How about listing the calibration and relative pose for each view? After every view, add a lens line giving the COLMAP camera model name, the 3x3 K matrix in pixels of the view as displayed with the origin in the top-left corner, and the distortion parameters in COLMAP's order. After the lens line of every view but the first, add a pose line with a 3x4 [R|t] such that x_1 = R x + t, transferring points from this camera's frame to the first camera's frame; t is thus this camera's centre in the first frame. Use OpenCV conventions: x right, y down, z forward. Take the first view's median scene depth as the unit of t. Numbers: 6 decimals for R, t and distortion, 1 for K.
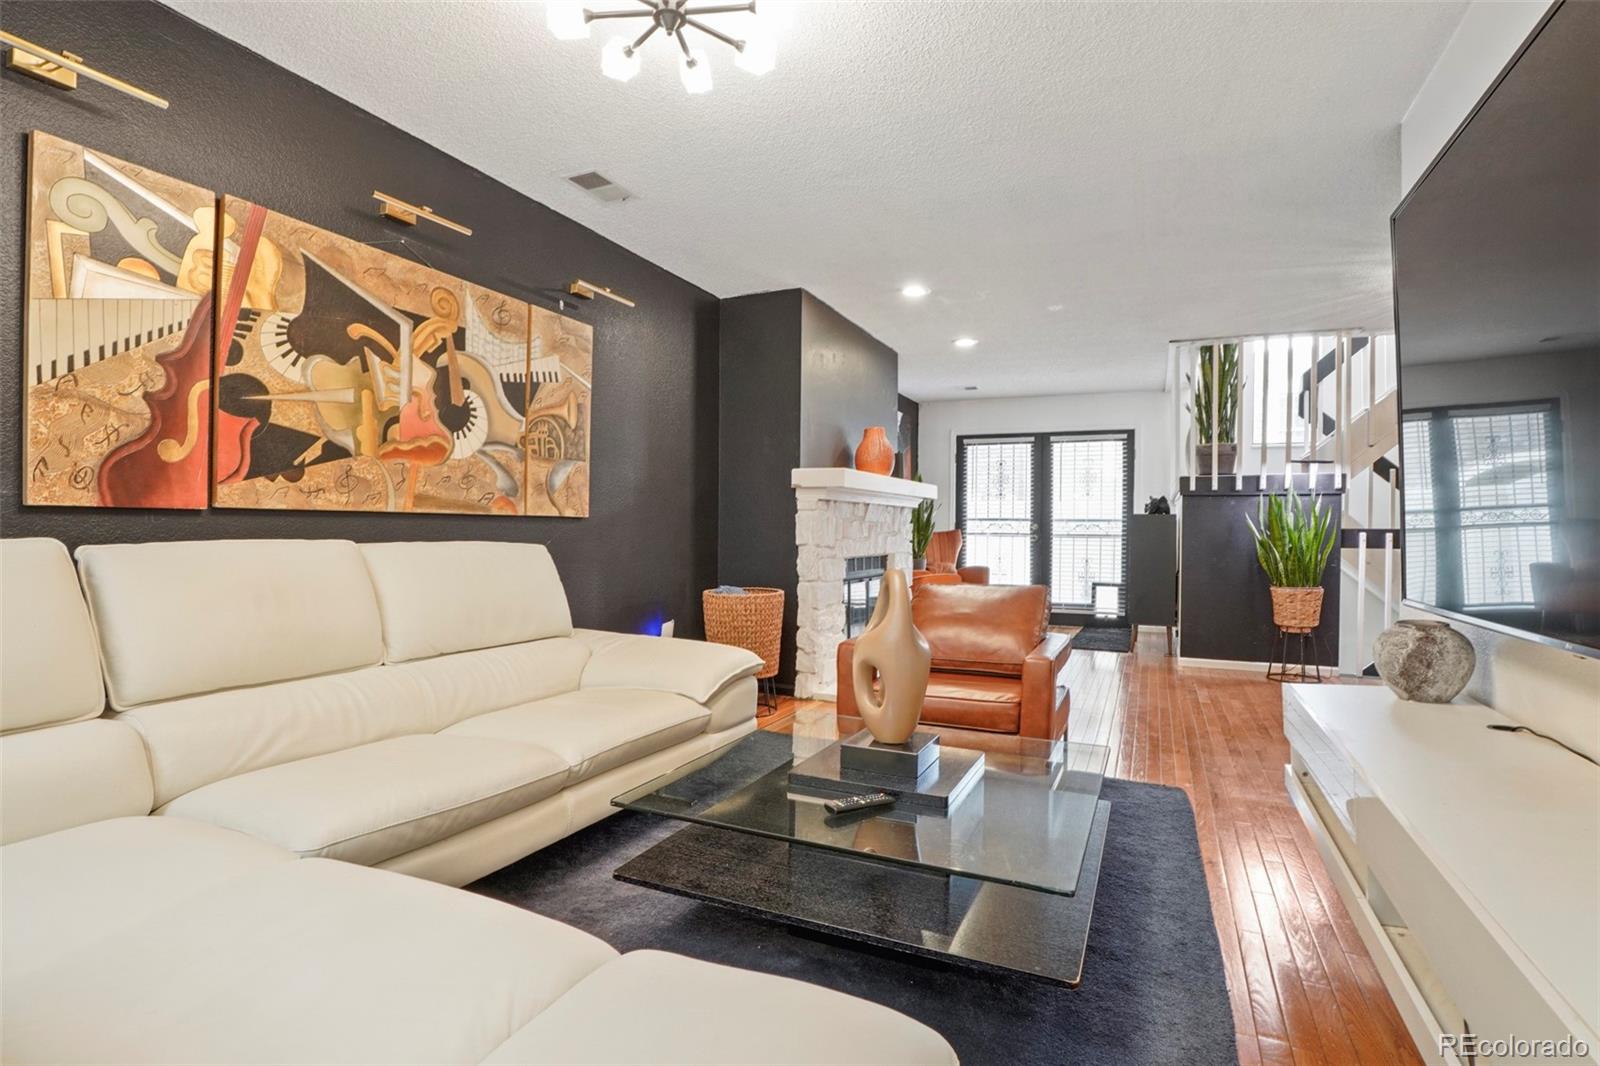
lens RADIAL K [[789.4, 0, 802.9], [0, 789.4, 539.4], [0, 0, 1]] dist [-0.023012, 0.007899]
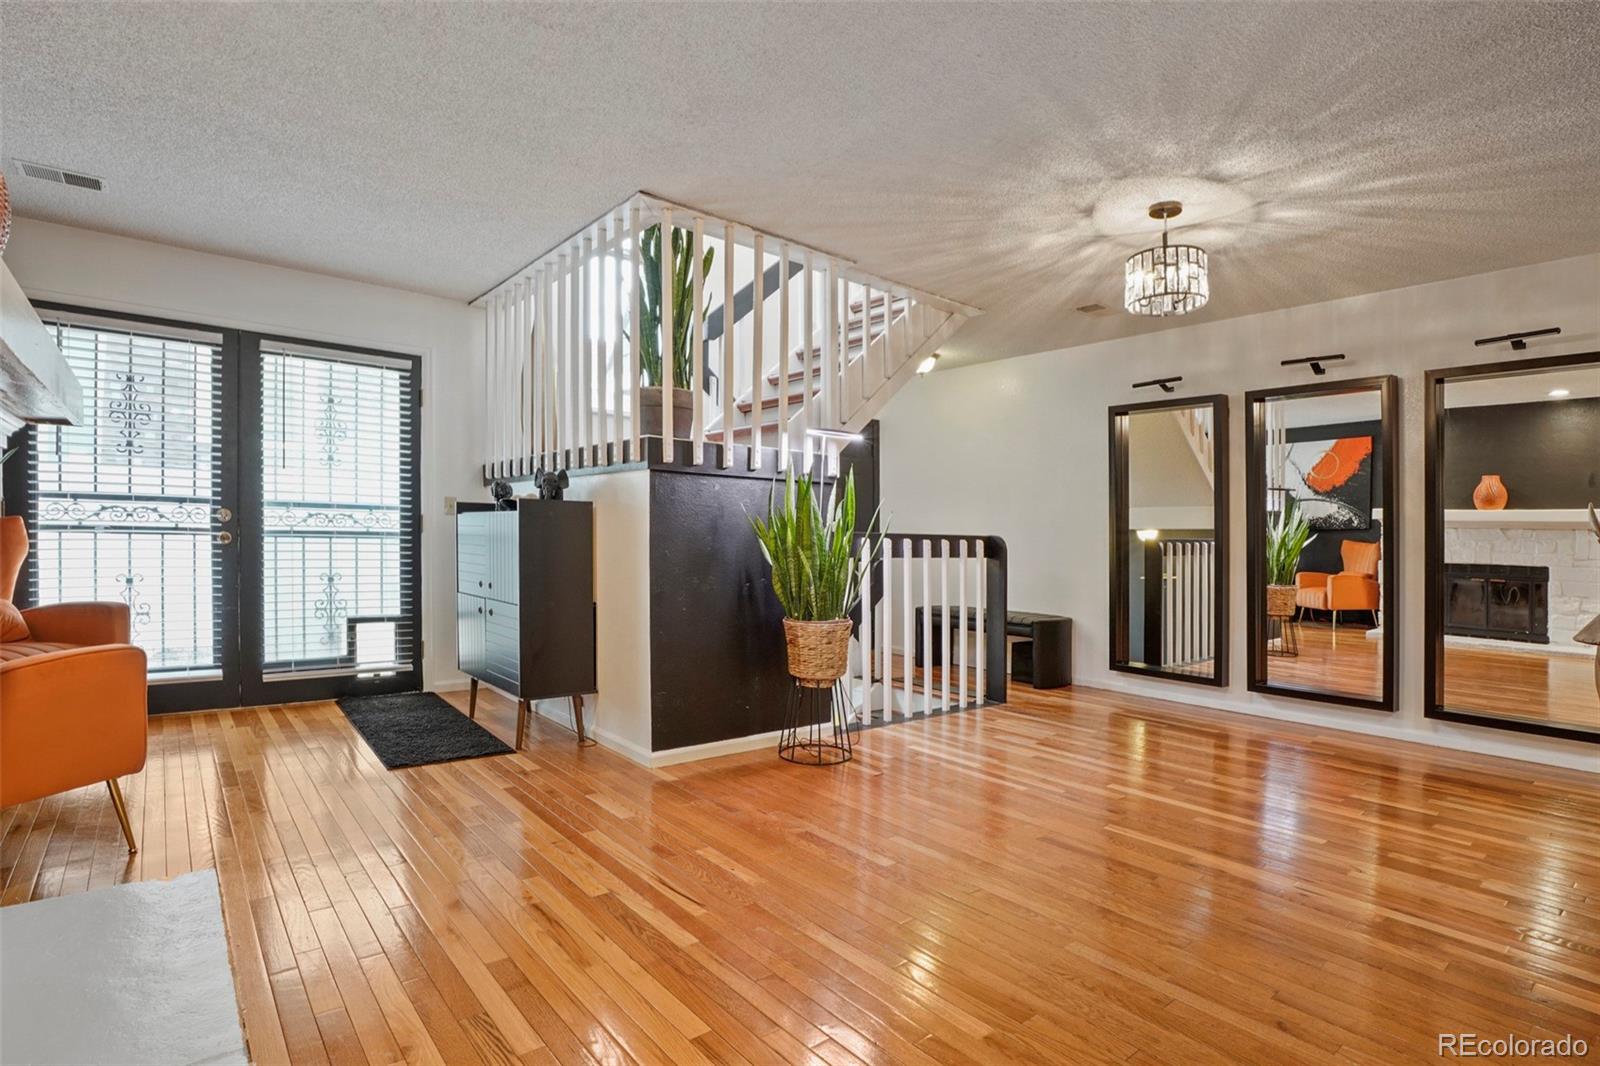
lens RADIAL K [[789.4, 0, 785.4], [0, 789.4, 570.0], [0, 0, 1]] dist [-0.023012, 0.007899]
pose [[0.439979, -0.038609, 0.897178, 0.005020], [-0.009573, 0.998817, 0.047677, -0.008743], [-0.897957, -0.029566, 0.439088, 0.472729]]
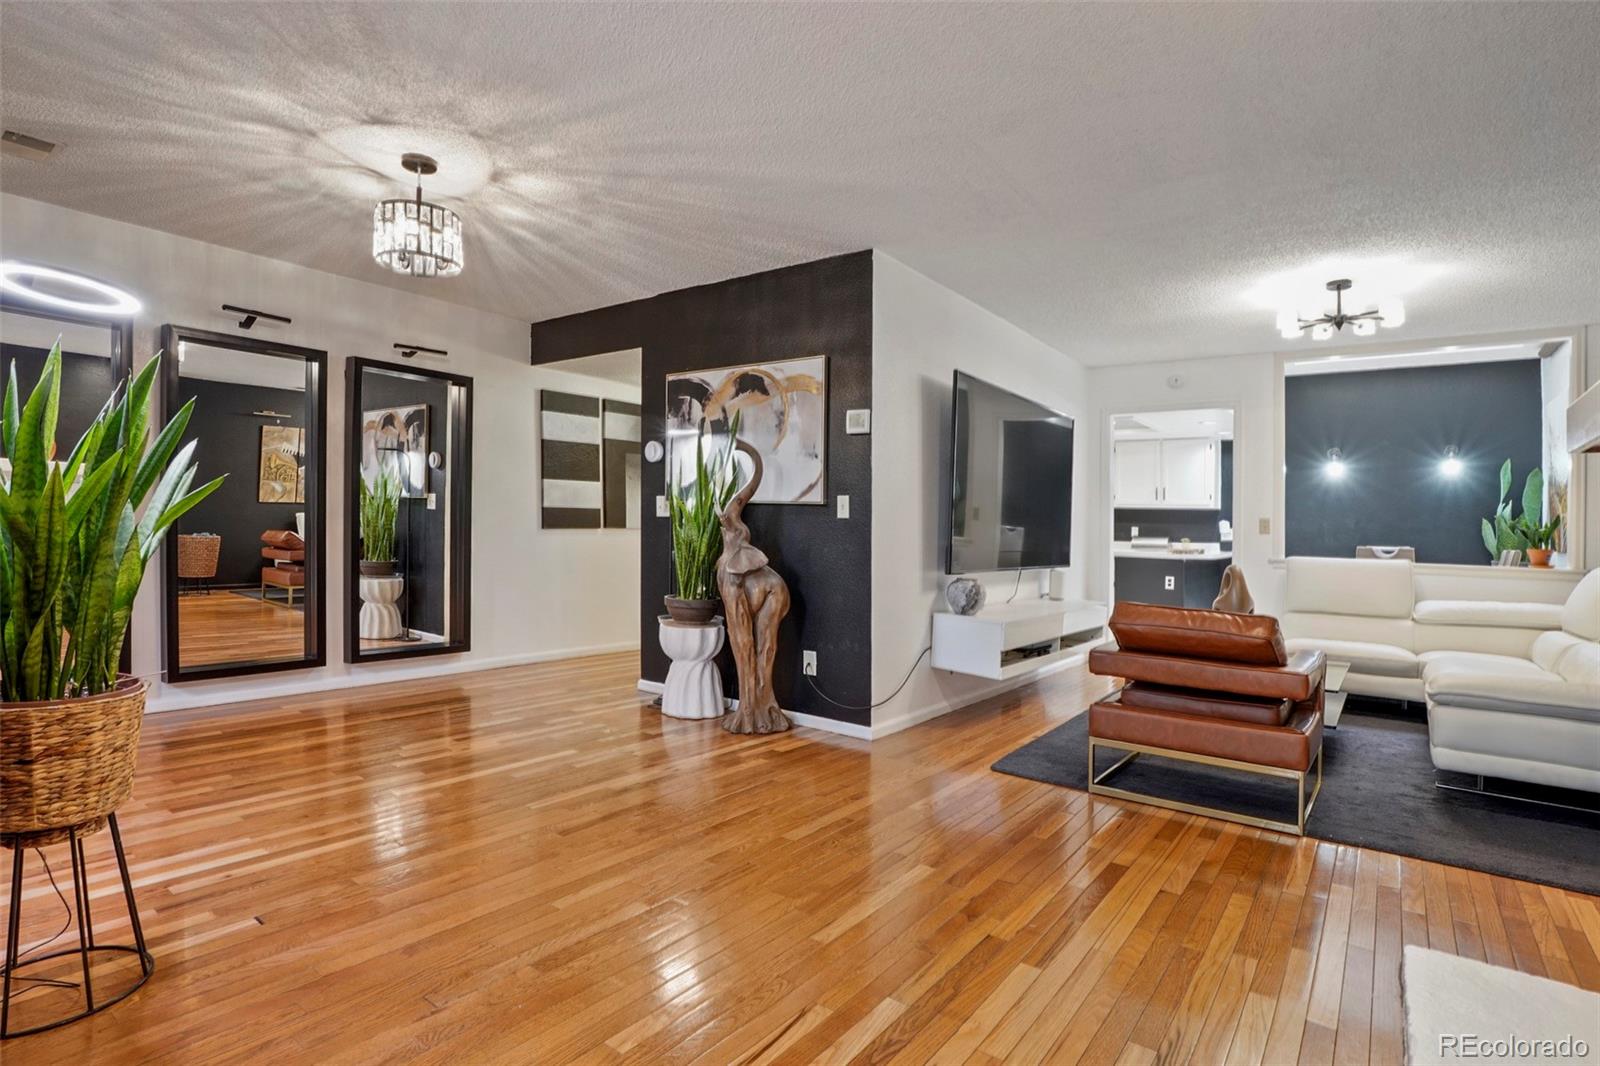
lens RADIAL K [[789.4, 0, 831.9], [0, 789.4, 514.2], [0, 0, 1]] dist [-0.023012, 0.007899]
pose [[-0.976448, -0.035180, 0.212864, 0.176613], [-0.036987, 0.999306, -0.004508, -0.012209], [-0.212557, -0.012275, -0.977072, 0.805062]]
